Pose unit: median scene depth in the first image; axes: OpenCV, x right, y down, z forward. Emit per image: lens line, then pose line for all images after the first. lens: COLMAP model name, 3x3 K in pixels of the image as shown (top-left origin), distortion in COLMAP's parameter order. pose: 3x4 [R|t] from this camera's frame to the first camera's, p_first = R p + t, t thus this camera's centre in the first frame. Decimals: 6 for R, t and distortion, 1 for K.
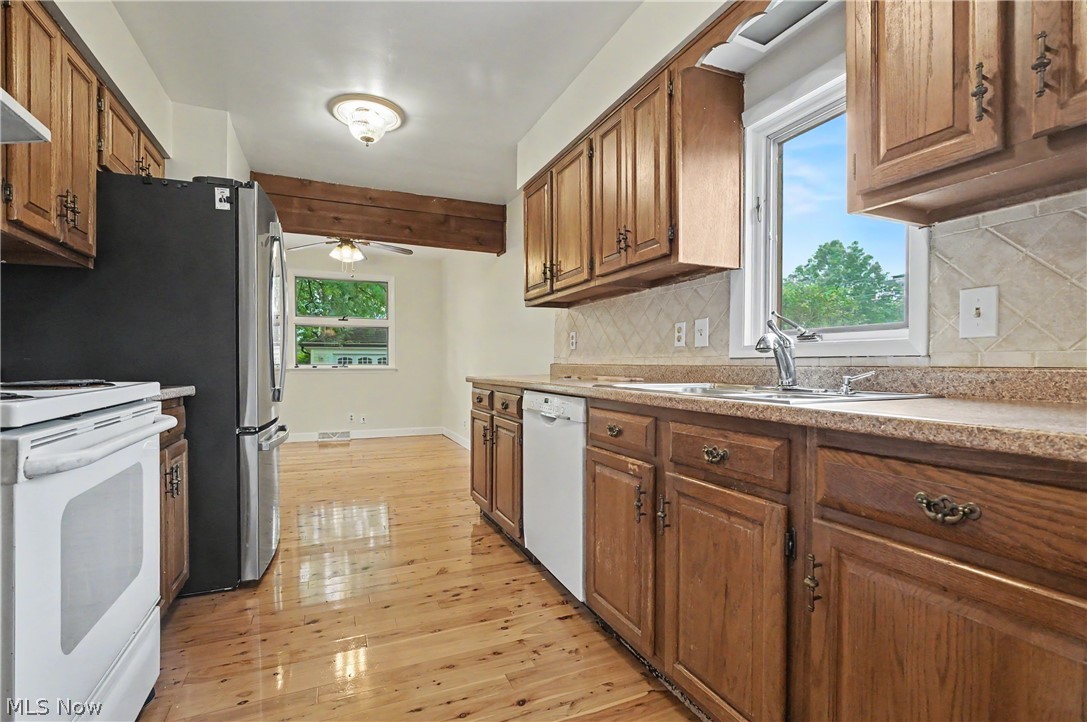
lens RADIAL K [[498.2, 0, 532.1], [0, 498.2, 365.2], [0, 0, 1]] dist [-0.015165, 0.001015]
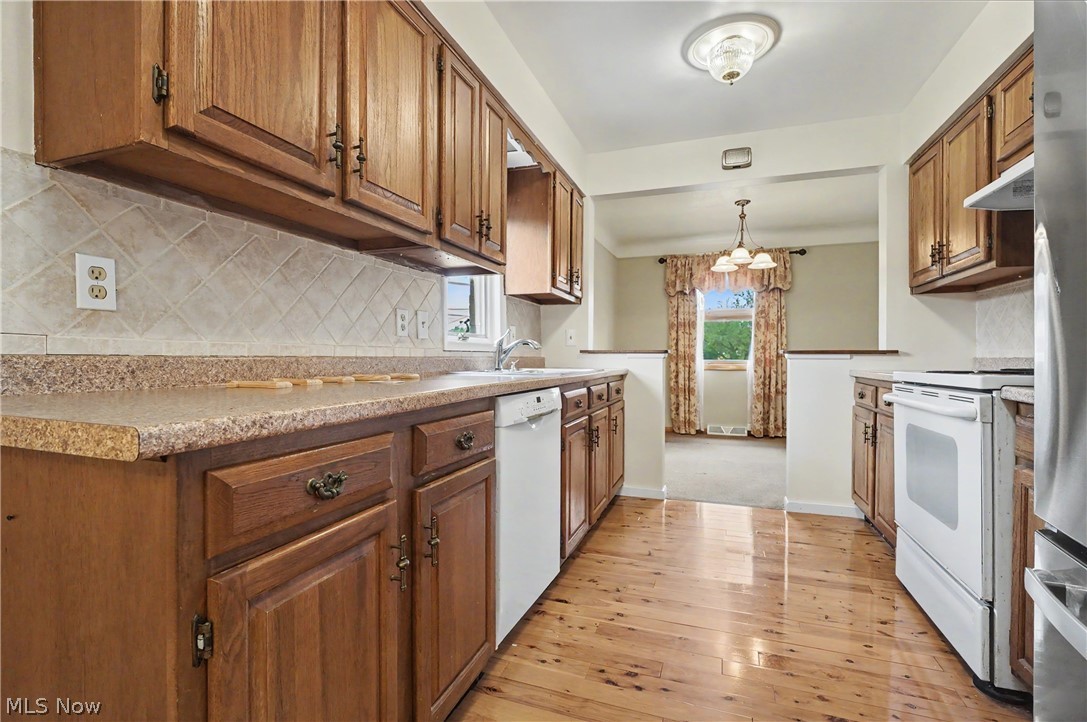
lens RADIAL K [[498.2, 0, 543.7], [0, 498.2, 358.5], [0, 0, 1]] dist [-0.015165, 0.001015]
pose [[-0.741697, -0.006291, 0.670705, -0.458076], [0.000060, 0.999955, 0.009446, -0.004422], [-0.670735, 0.007046, -0.741664, 1.374114]]
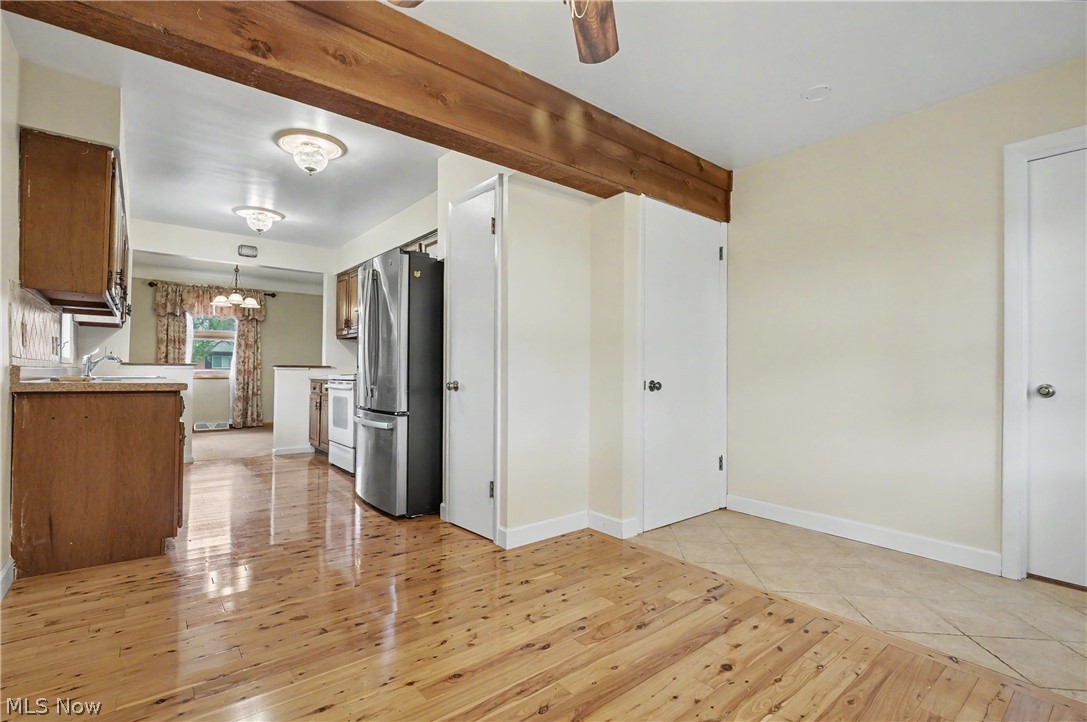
lens RADIAL K [[498.2, 0, 544.6], [0, 498.2, 365.7], [0, 0, 1]] dist [-0.015165, 0.001015]
pose [[-0.959182, -0.015602, -0.282360, -0.602564], [-0.013630, 0.999867, -0.008947, -0.005442], [0.282462, -0.004733, -0.959267, 2.496638]]
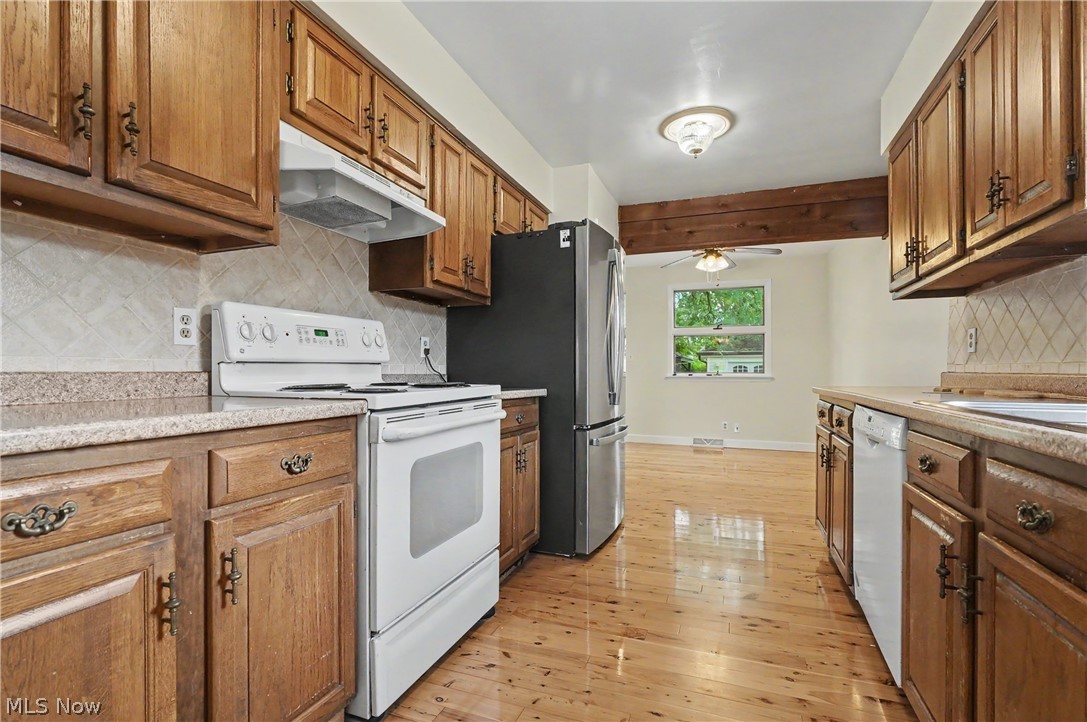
lens RADIAL K [[498.2, 0, 537.1], [0, 498.2, 368.7], [0, 0, 1]] dist [-0.015165, 0.001015]
pose [[0.712252, -0.004528, -0.701910, 0.174307], [-0.002363, 0.999958, -0.008849, 0.000273], [0.701920, 0.007961, 0.712211, 0.058310]]
